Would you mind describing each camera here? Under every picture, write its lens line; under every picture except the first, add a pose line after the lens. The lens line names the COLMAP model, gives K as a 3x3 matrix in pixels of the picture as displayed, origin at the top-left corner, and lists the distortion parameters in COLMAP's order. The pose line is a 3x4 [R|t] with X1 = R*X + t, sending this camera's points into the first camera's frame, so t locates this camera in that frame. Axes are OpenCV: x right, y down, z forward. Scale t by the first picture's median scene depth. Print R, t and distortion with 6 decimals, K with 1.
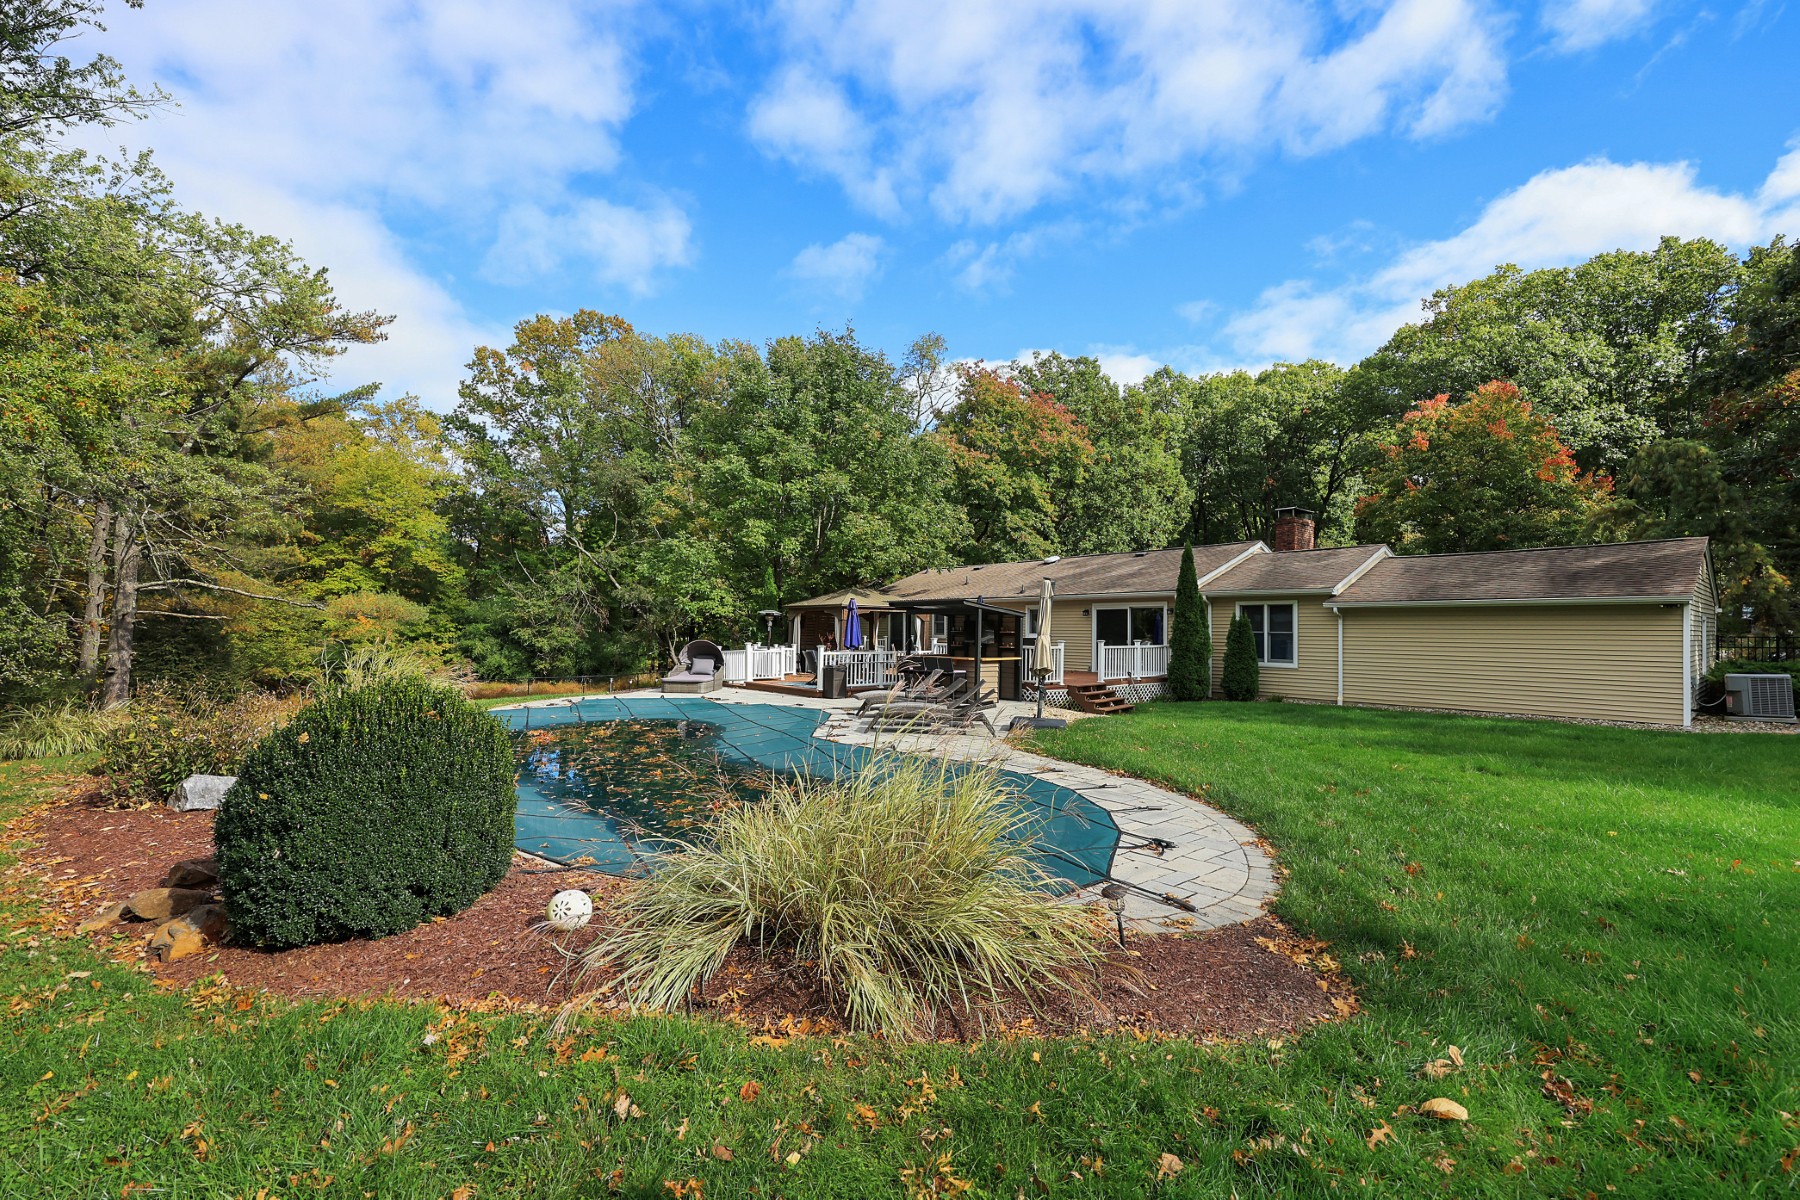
lens RADIAL K [[739.8, 0, 894.5], [0, 739.8, 608.2], [0, 0, 1]] dist [0.001835, 0.000267]
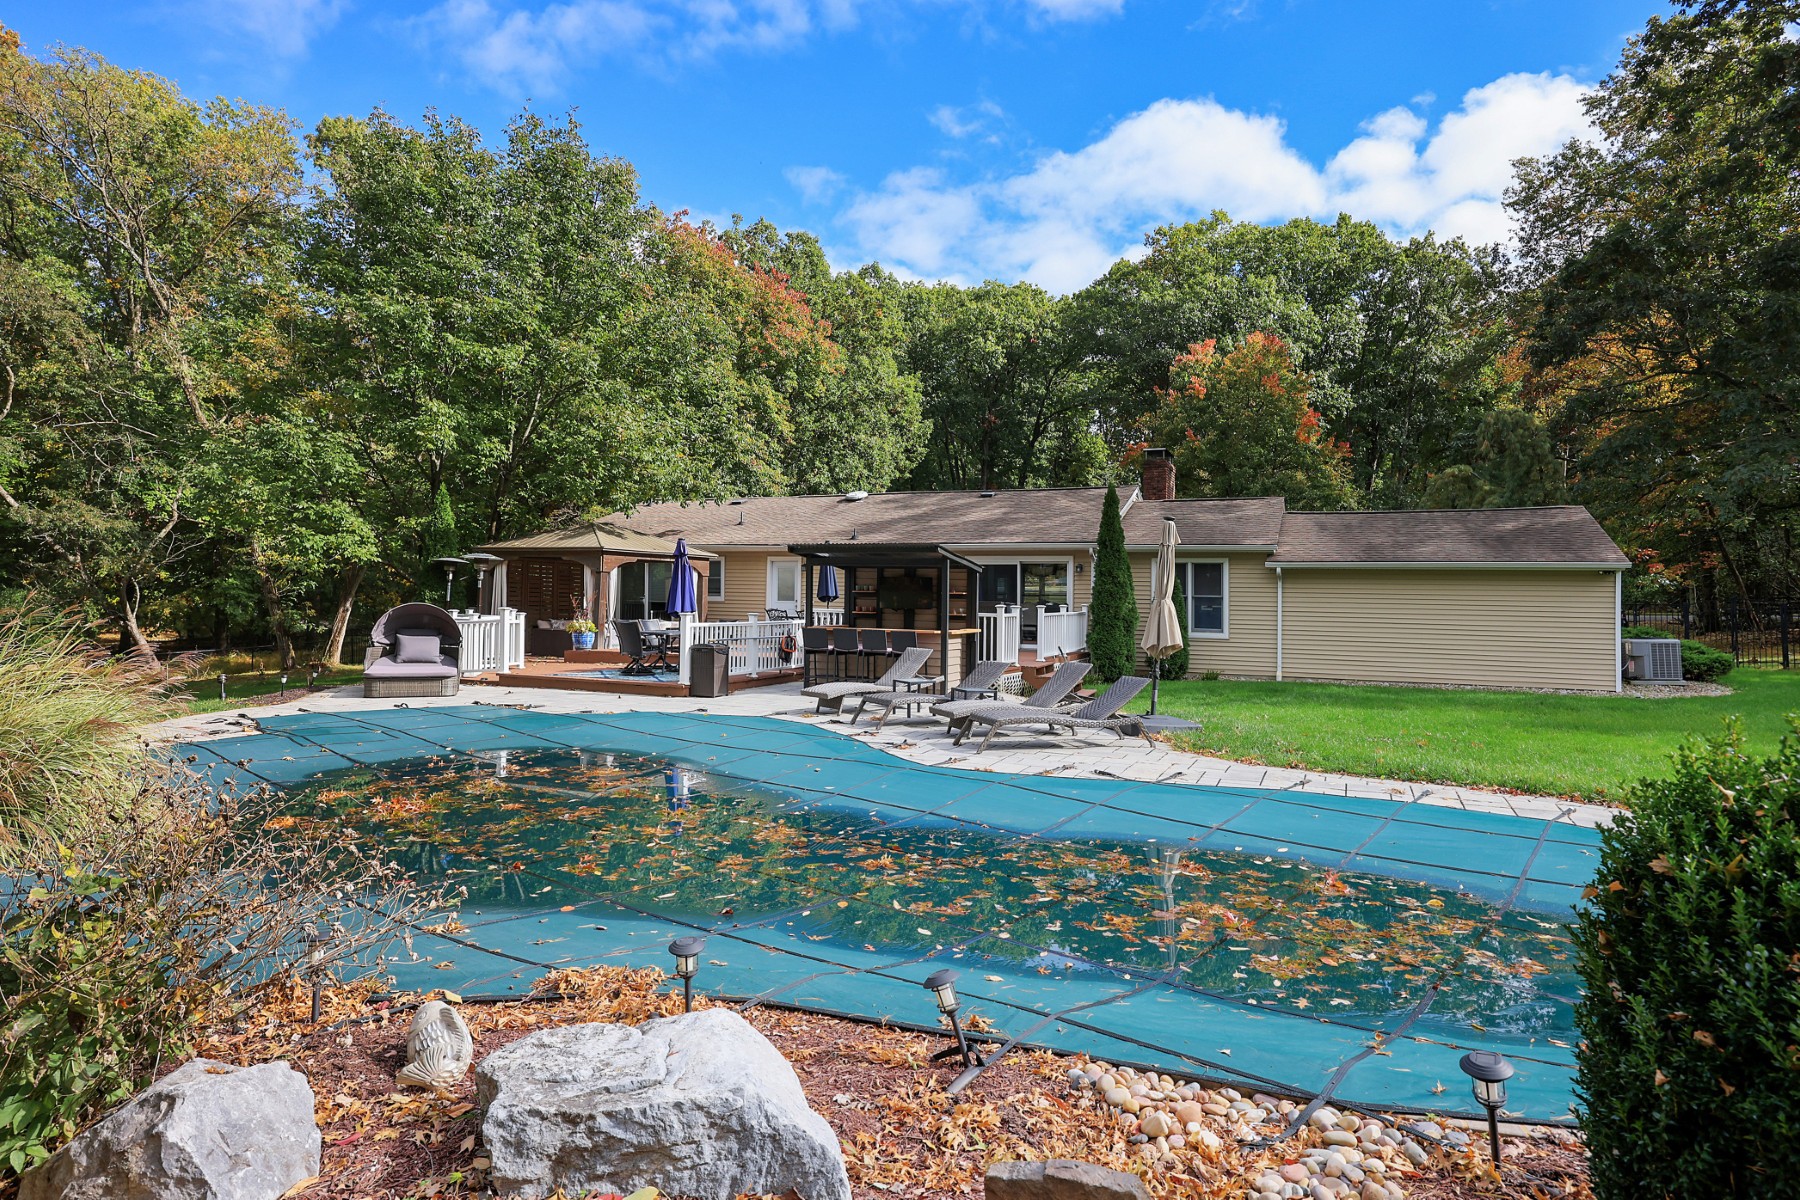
lens RADIAL K [[962.3, 0, 890.4], [0, 962.3, 589.5], [0, 0, 1]] dist [-0.000817, 0.000079]
pose [[0.896941, 0.010269, 0.442030, -0.128264], [-0.022644, 0.999485, 0.022729, 0.003809], [-0.441569, -0.030396, 0.896712, 0.084380]]
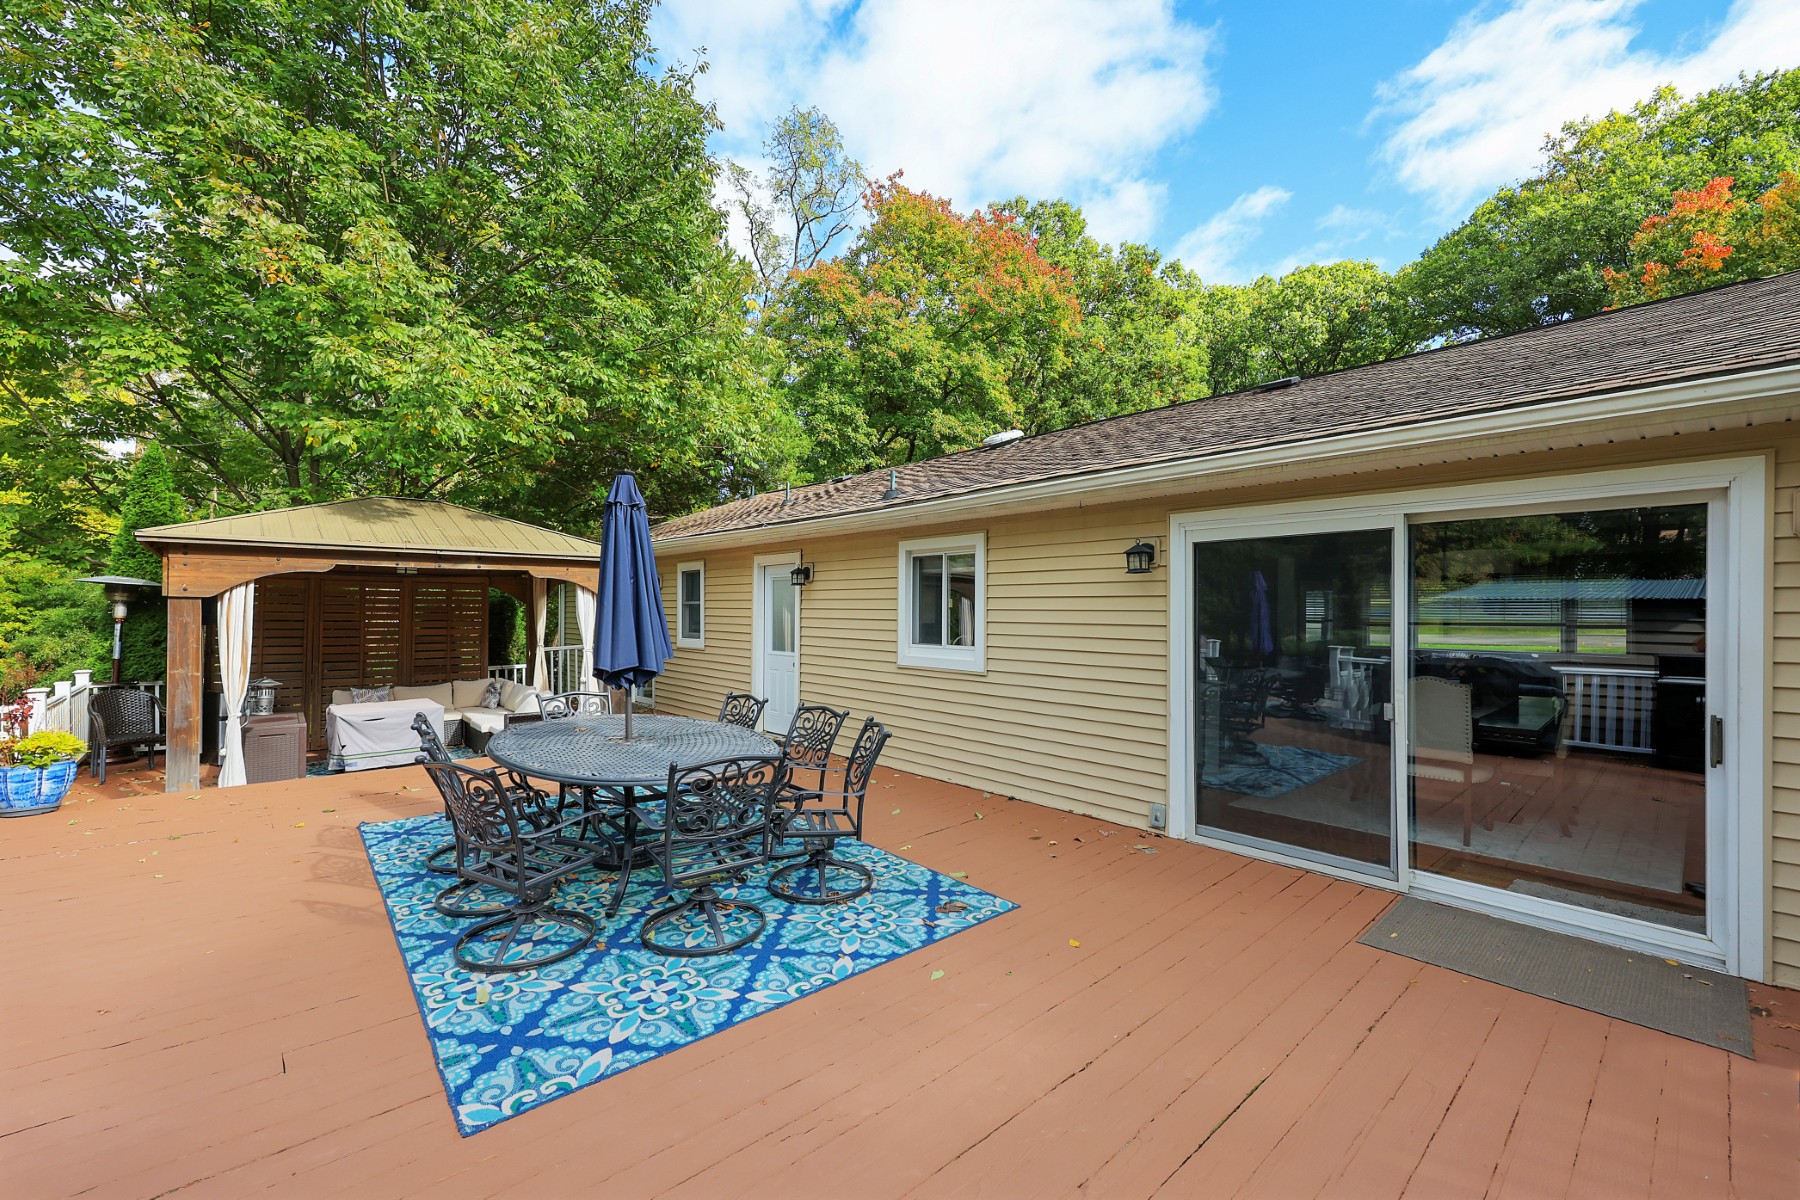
lens RADIAL K [[739.8, 0, 900.2], [0, 739.8, 597.2], [0, 0, 1]] dist [0.001835, 0.000267]
pose [[0.999049, -0.004236, 0.043391, 0.102219], [0.003590, 0.999882, 0.014955, 0.007169], [-0.043449, -0.014785, 0.998946, 0.438386]]
